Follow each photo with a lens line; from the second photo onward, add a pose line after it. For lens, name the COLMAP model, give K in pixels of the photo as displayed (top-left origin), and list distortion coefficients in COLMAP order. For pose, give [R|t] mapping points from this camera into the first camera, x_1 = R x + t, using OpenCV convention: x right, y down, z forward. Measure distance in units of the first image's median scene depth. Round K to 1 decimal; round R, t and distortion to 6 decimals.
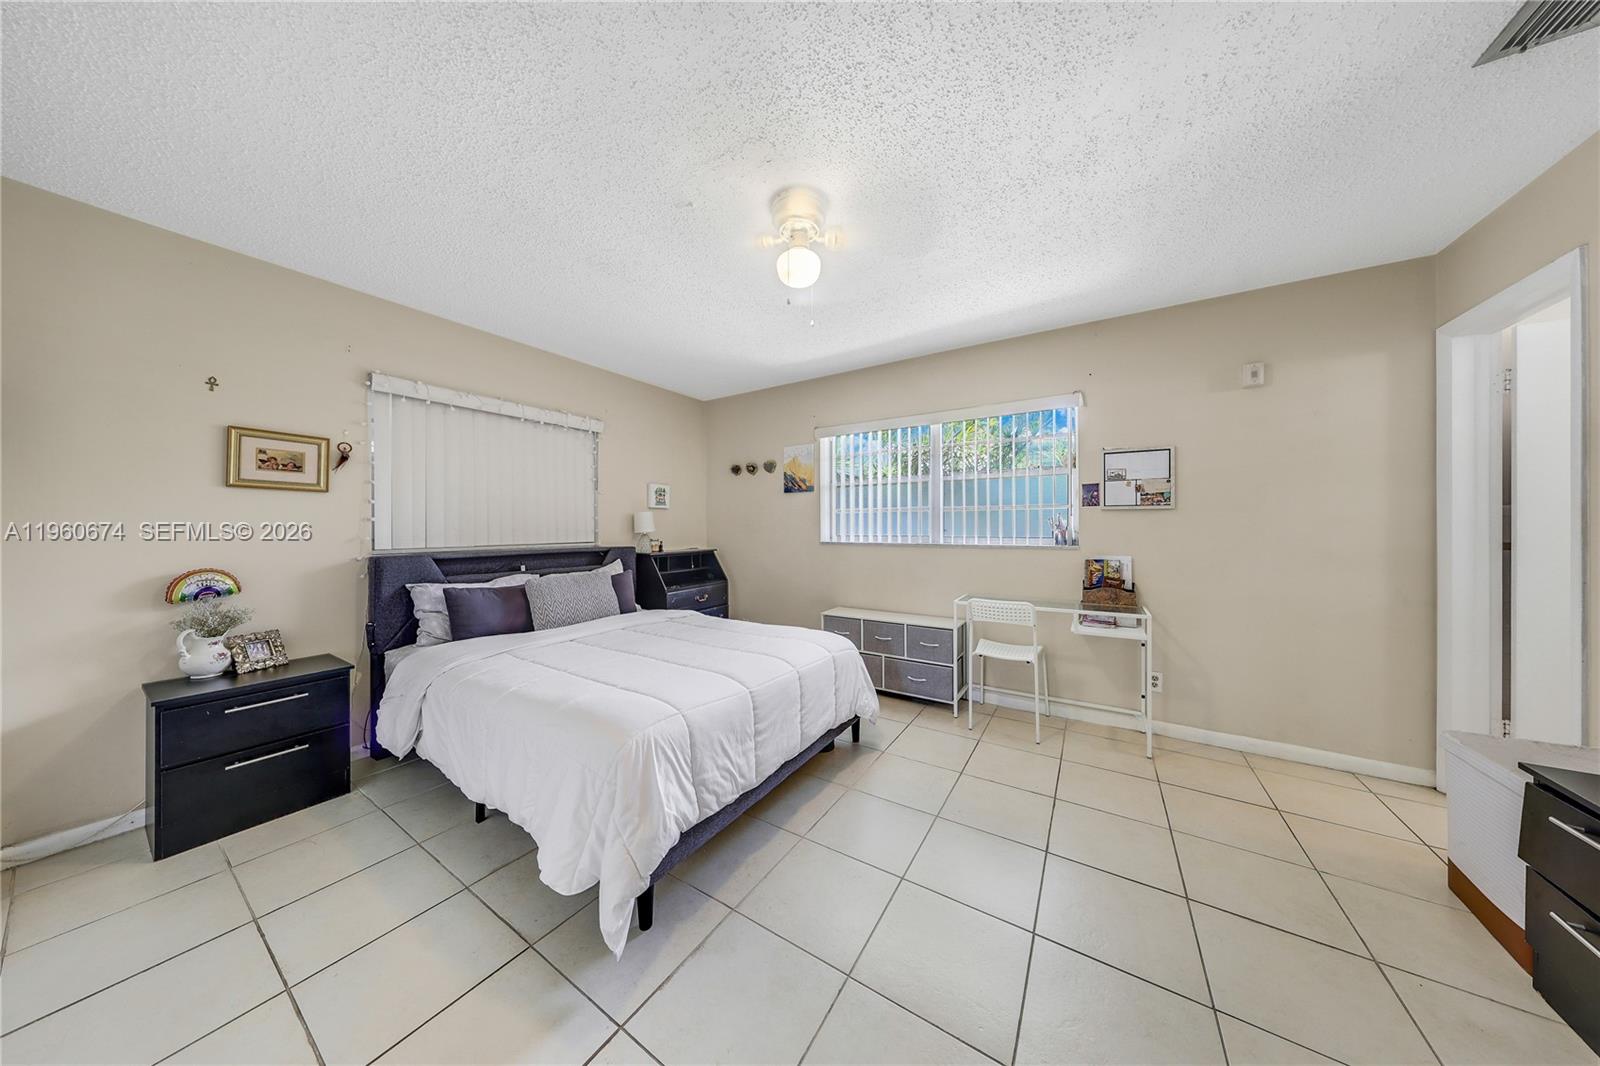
lens RADIAL K [[459.7, 0, 804.0], [0, 459.7, 528.5], [0, 0, 1]] dist [0.000015, 0.000102]
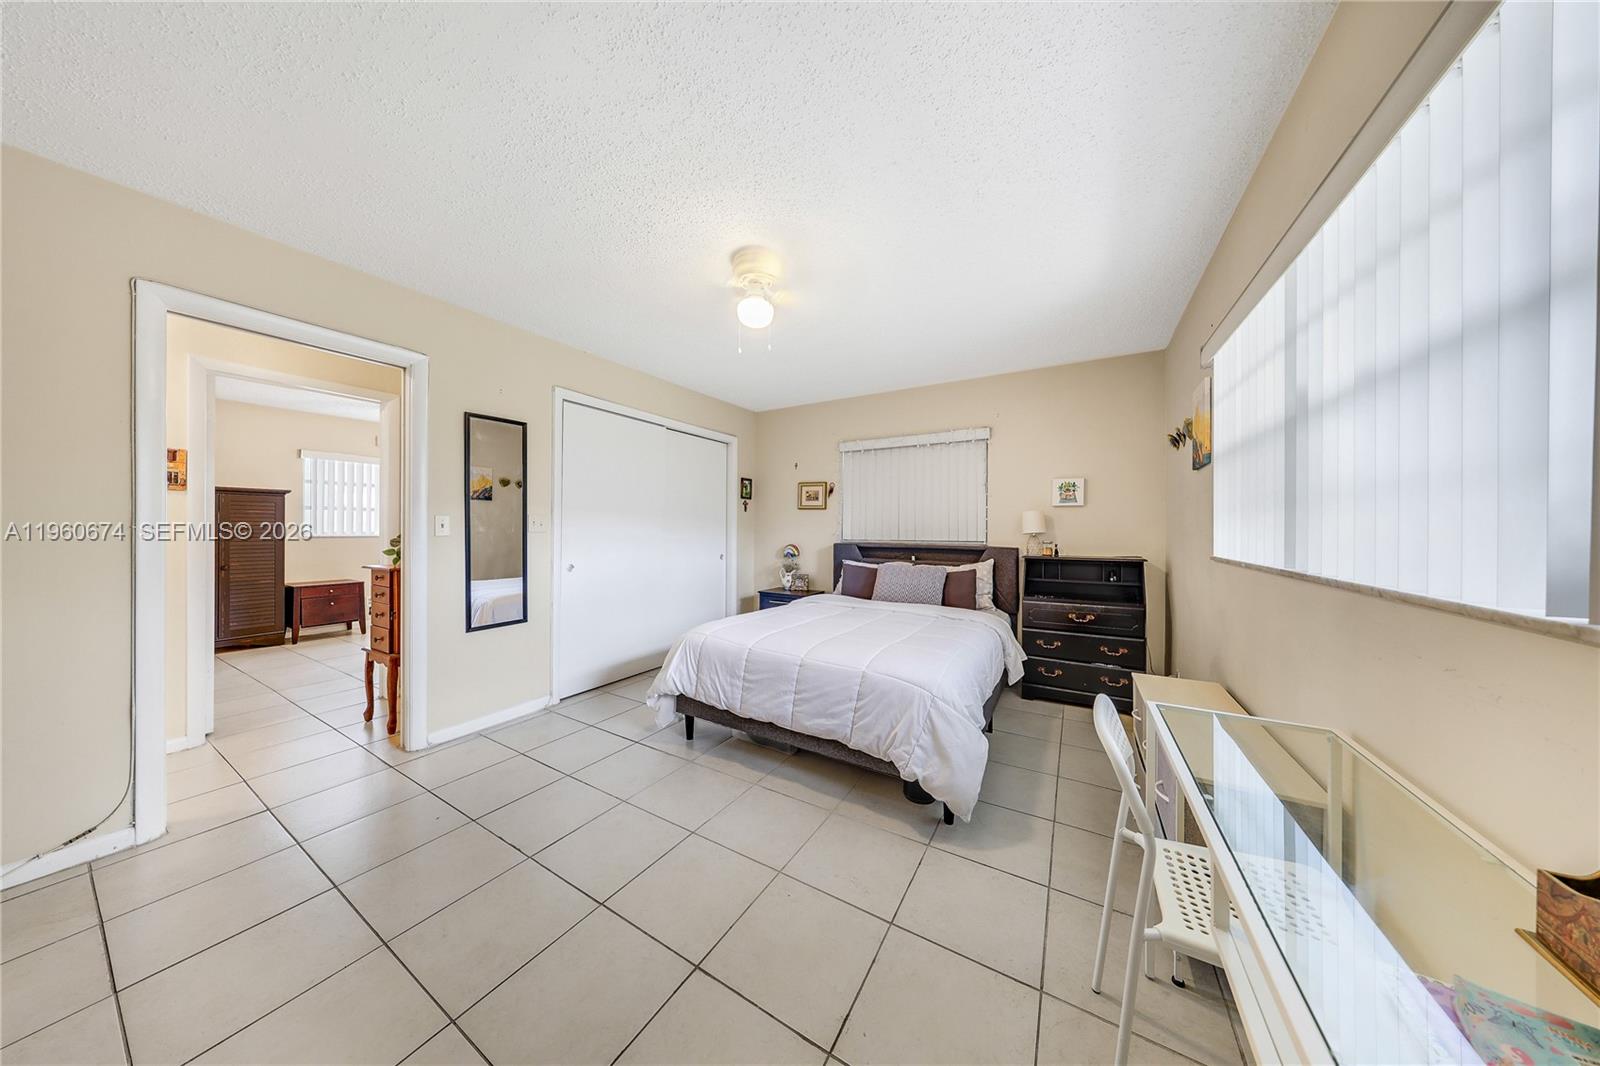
lens RADIAL K [[459.7, 0, 800.0], [0, 459.7, 527.3], [0, 0, 1]] dist [0.000015, 0.000102]
pose [[0.032057, 0.001226, -0.999485, 0.934126], [-0.007413, 0.999972, 0.000989, -0.003052], [0.999459, 0.007378, 0.032065, 0.830883]]
